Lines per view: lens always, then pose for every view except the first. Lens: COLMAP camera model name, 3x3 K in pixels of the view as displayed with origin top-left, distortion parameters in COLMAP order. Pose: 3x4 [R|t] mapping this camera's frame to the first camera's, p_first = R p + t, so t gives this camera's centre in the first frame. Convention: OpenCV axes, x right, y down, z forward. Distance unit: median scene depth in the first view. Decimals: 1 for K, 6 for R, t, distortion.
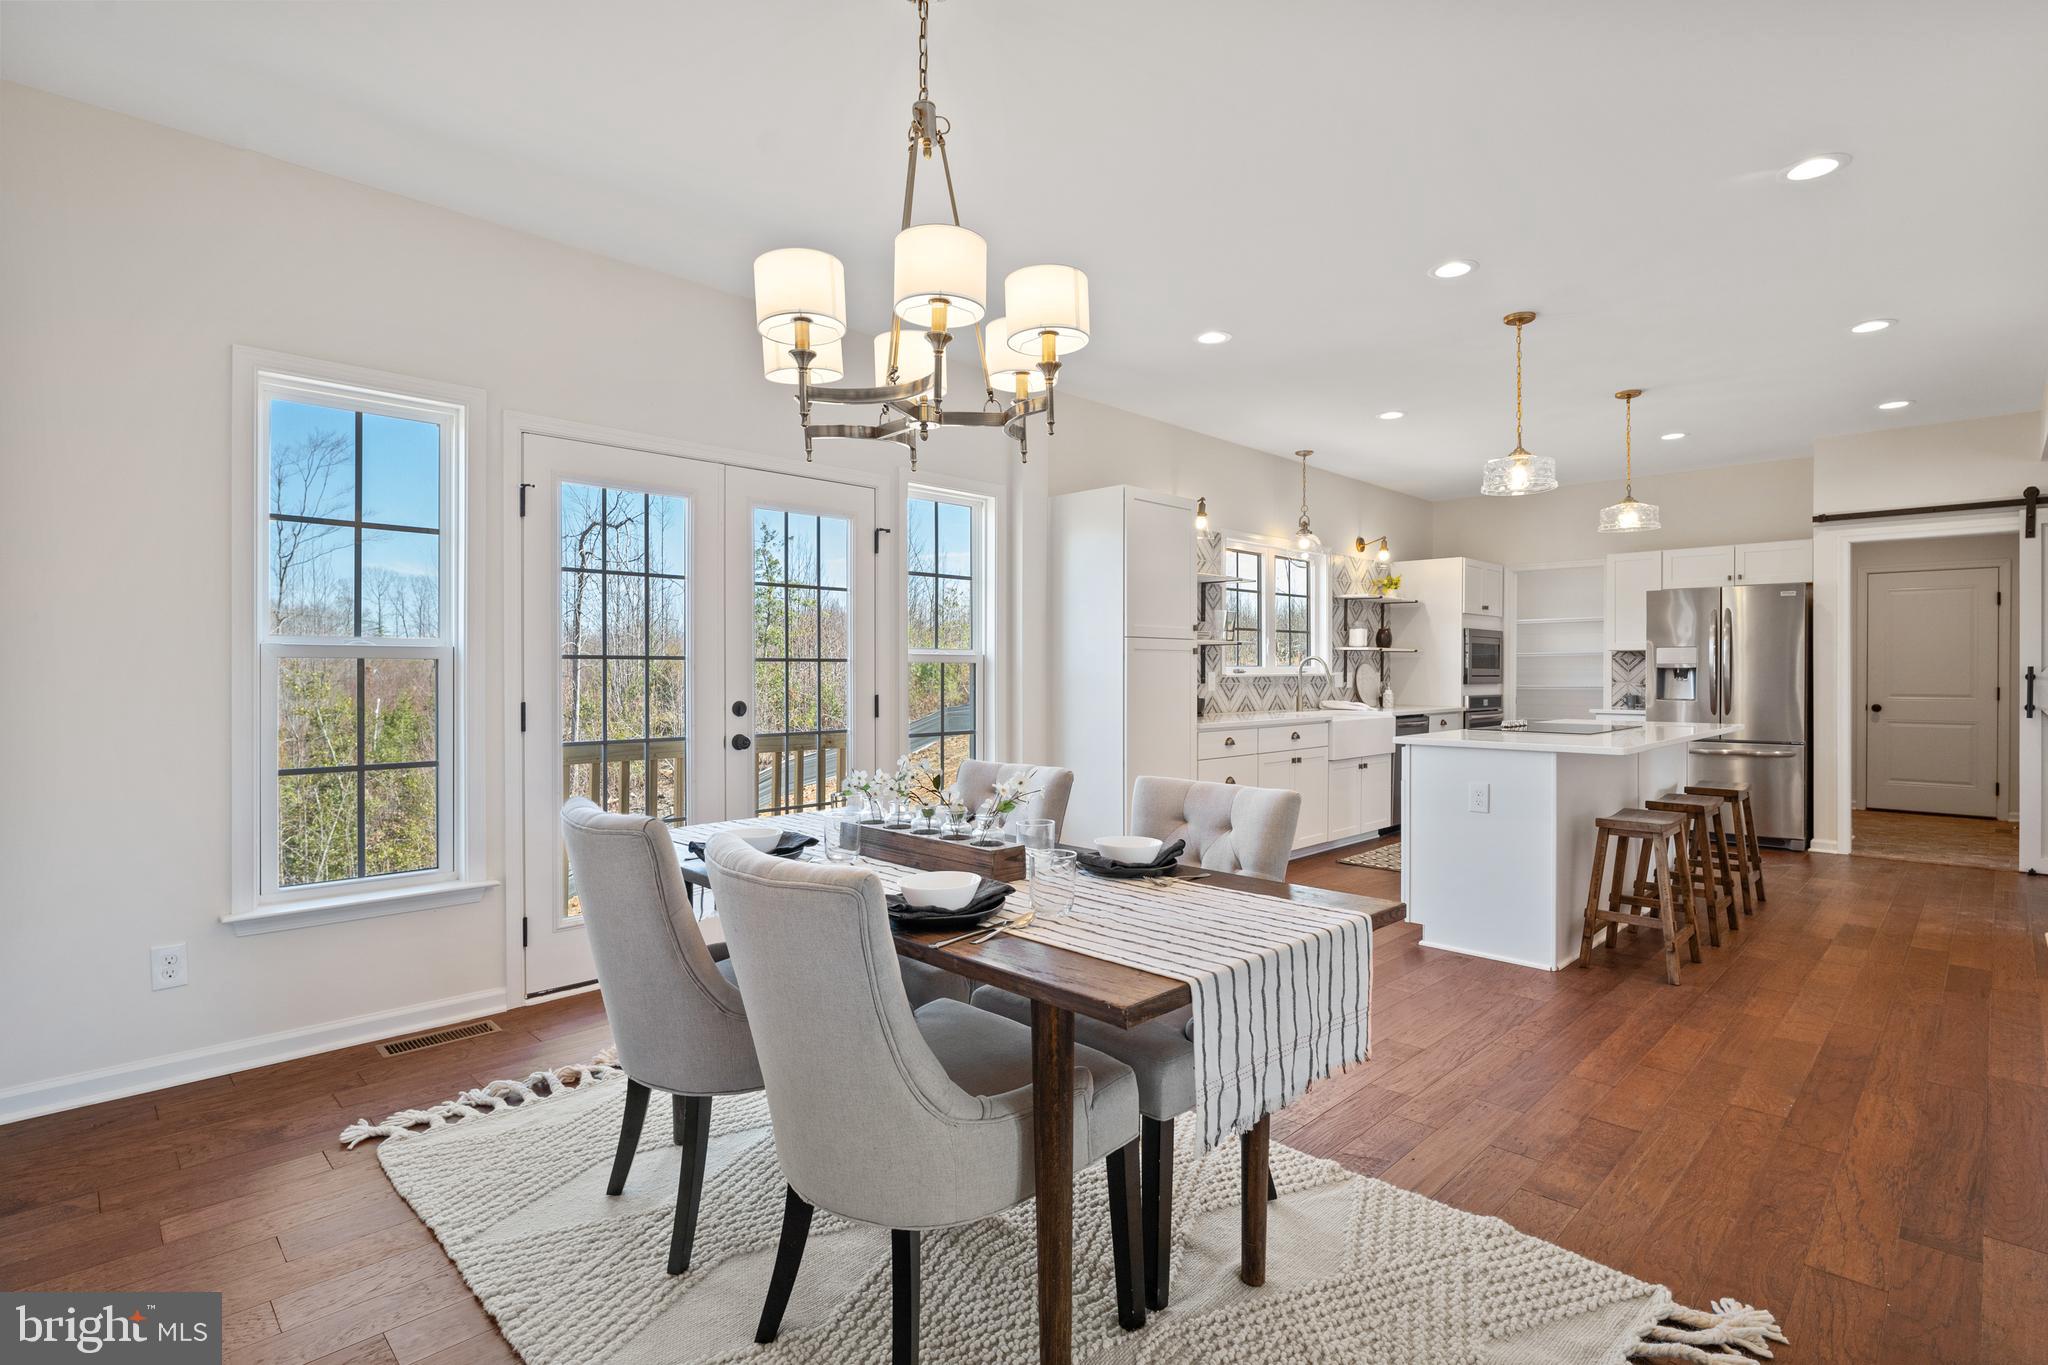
lens RADIAL K [[955.9, 0, 1003.3], [0, 955.9, 674.0], [0, 0, 1]] dist [-0.018771, -0.000778]
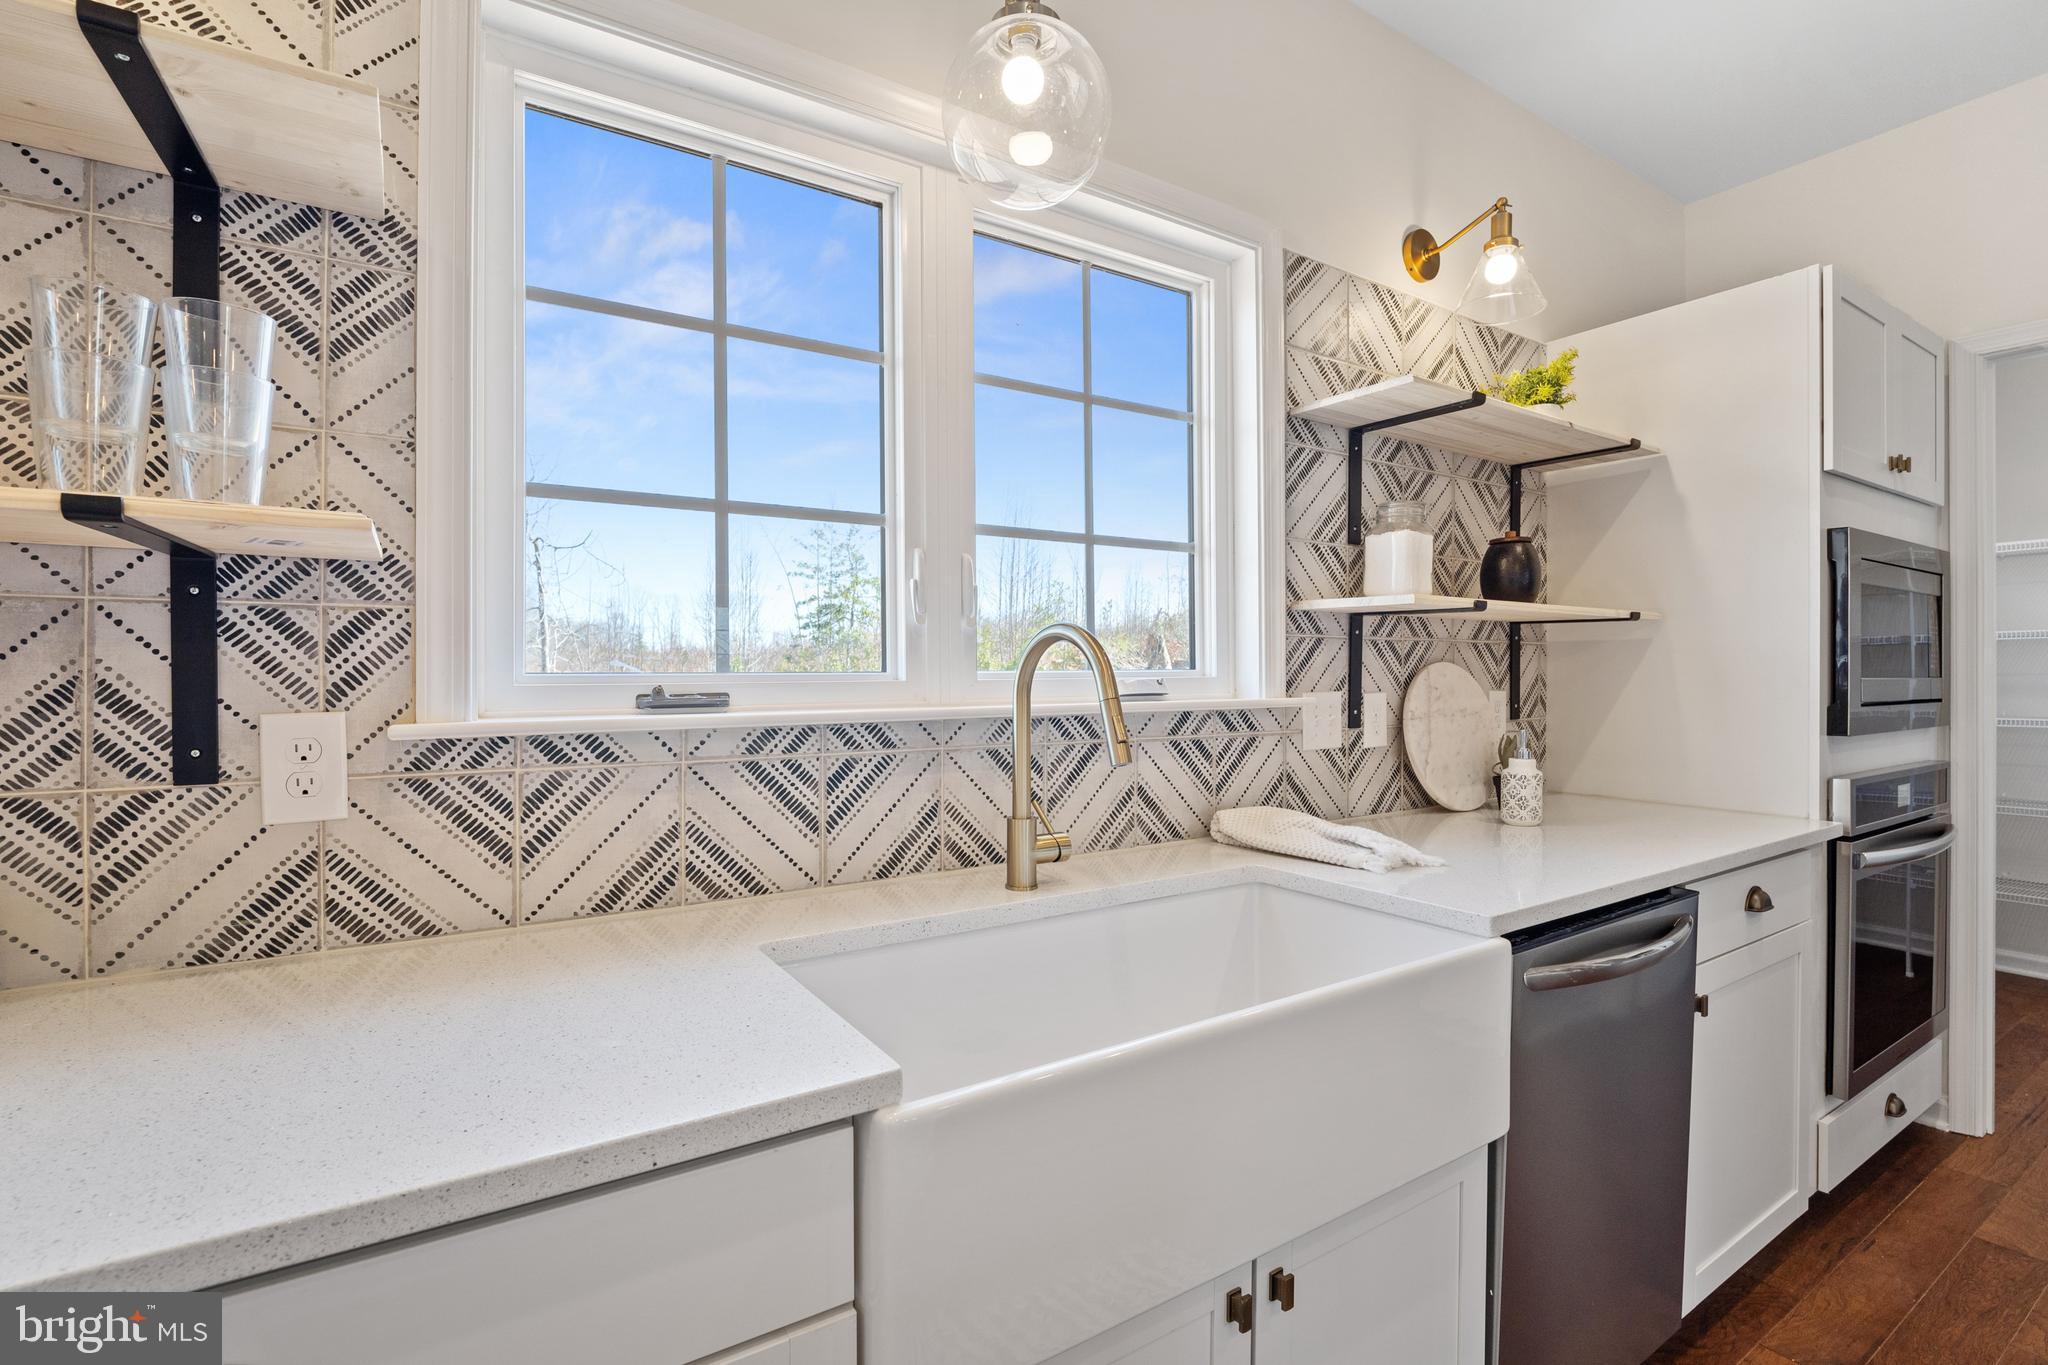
lens RADIAL K [[904.6, 0, 1015.2], [0, 904.6, 669.1], [0, 0, 1]] dist [-0.017935, 0.000161]
pose [[0.980157, 0.000782, -0.198221, 0.361699], [-0.000967, 0.999999, -0.000835, -0.009722], [0.198220, 0.001010, 0.980157, 0.832218]]
